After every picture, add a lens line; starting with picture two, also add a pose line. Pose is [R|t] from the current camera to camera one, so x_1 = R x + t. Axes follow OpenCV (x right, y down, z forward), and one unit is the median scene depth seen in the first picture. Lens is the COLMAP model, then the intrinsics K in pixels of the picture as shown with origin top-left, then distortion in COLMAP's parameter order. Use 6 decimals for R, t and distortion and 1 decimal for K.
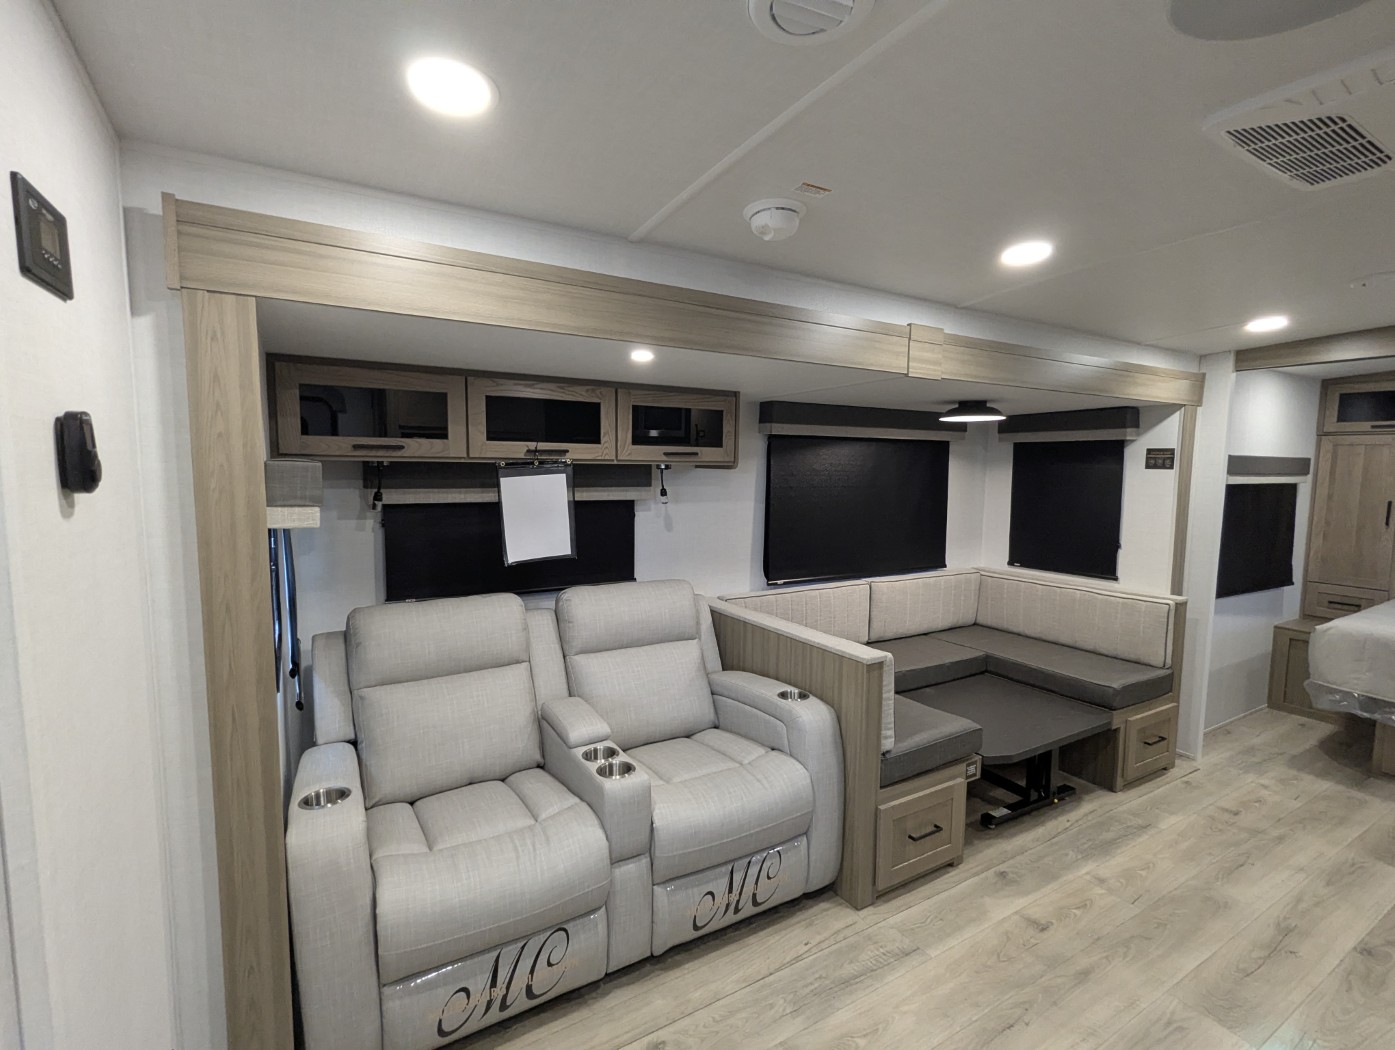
lens RADIAL K [[659.3, 0, 698.3], [0, 659.3, 524.1], [0, 0, 1]] dist [0.000351, 0.001082]
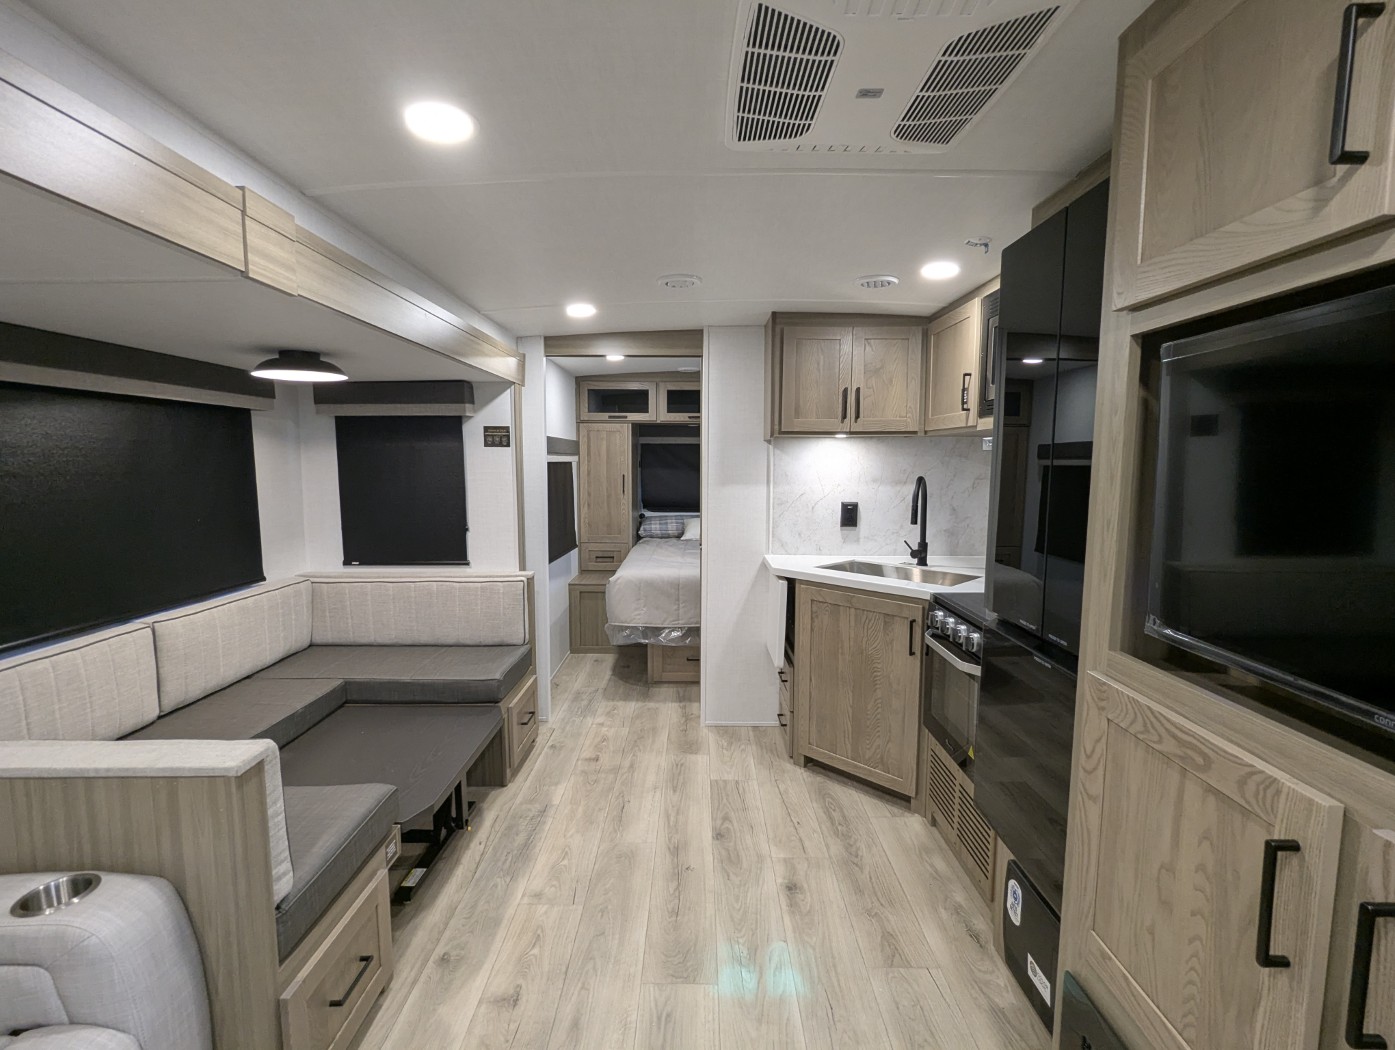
lens RADIAL K [[661.2, 0, 695.6], [0, 661.2, 528.4], [0, 0, 1]] dist [-0.000803, 0.001582]
pose [[0.519563, -0.096980, 0.848910, -0.000046], [0.079680, 0.994708, 0.064870, -0.003650], [-0.850709, 0.033937, 0.524541, 0.280926]]
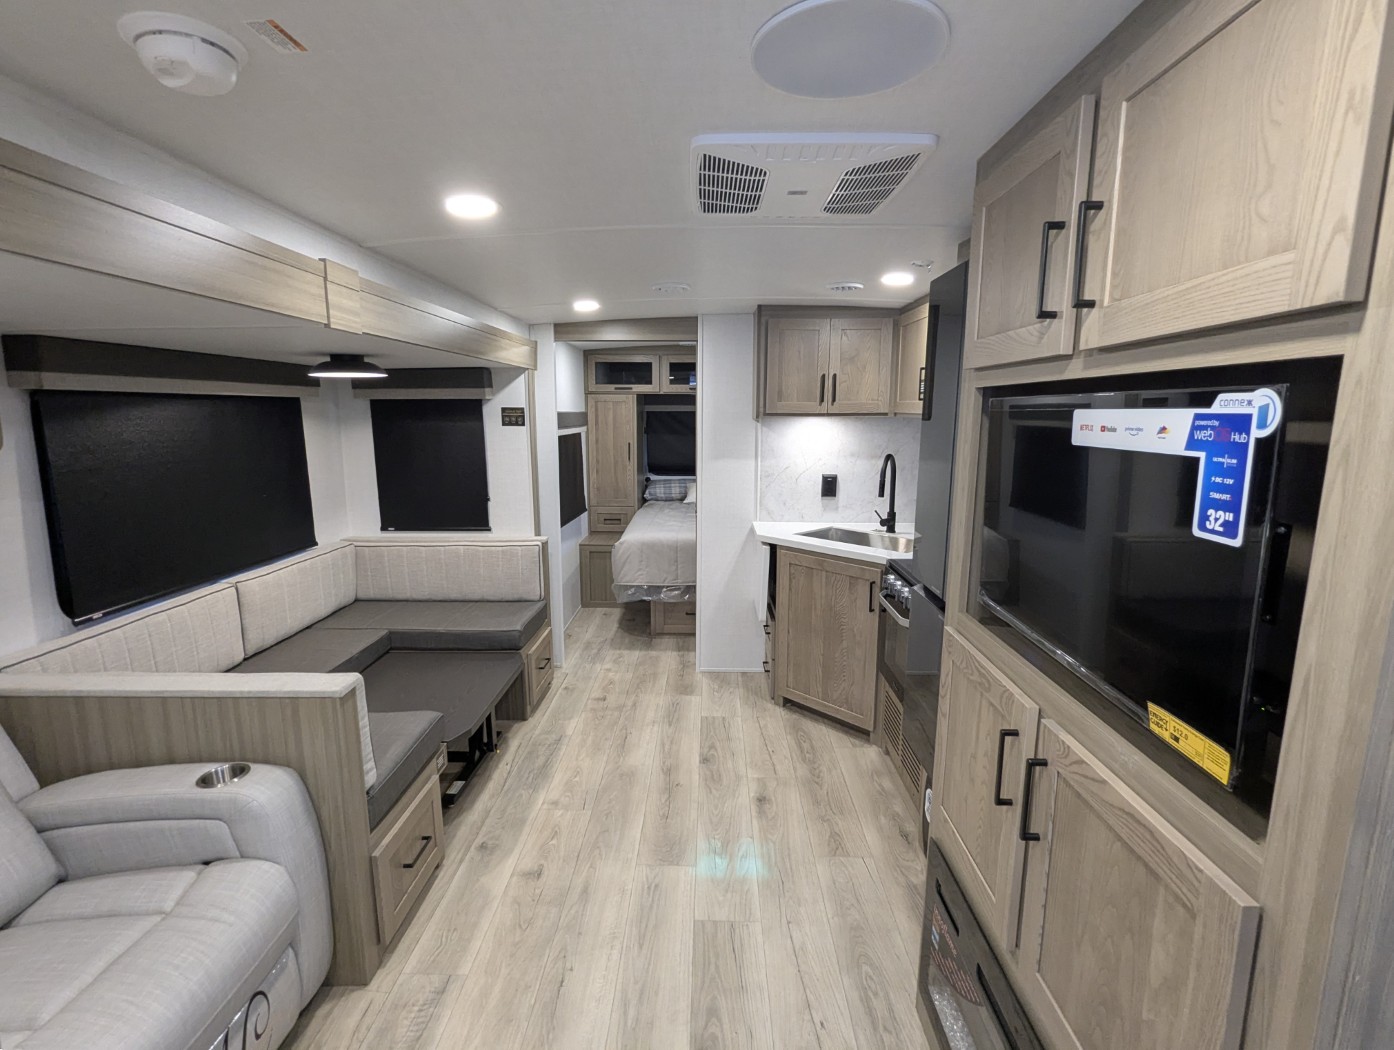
lens RADIAL K [[667.1, 0, 693.1], [0, 667.1, 526.5], [0, 0, 1]] dist [0.001401, 0.001163]
pose [[0.539321, -0.153514, 0.827989, -0.114829], [0.081108, 0.988141, 0.130377, -0.047287], [-0.838185, -0.003158, 0.545376, 0.162007]]
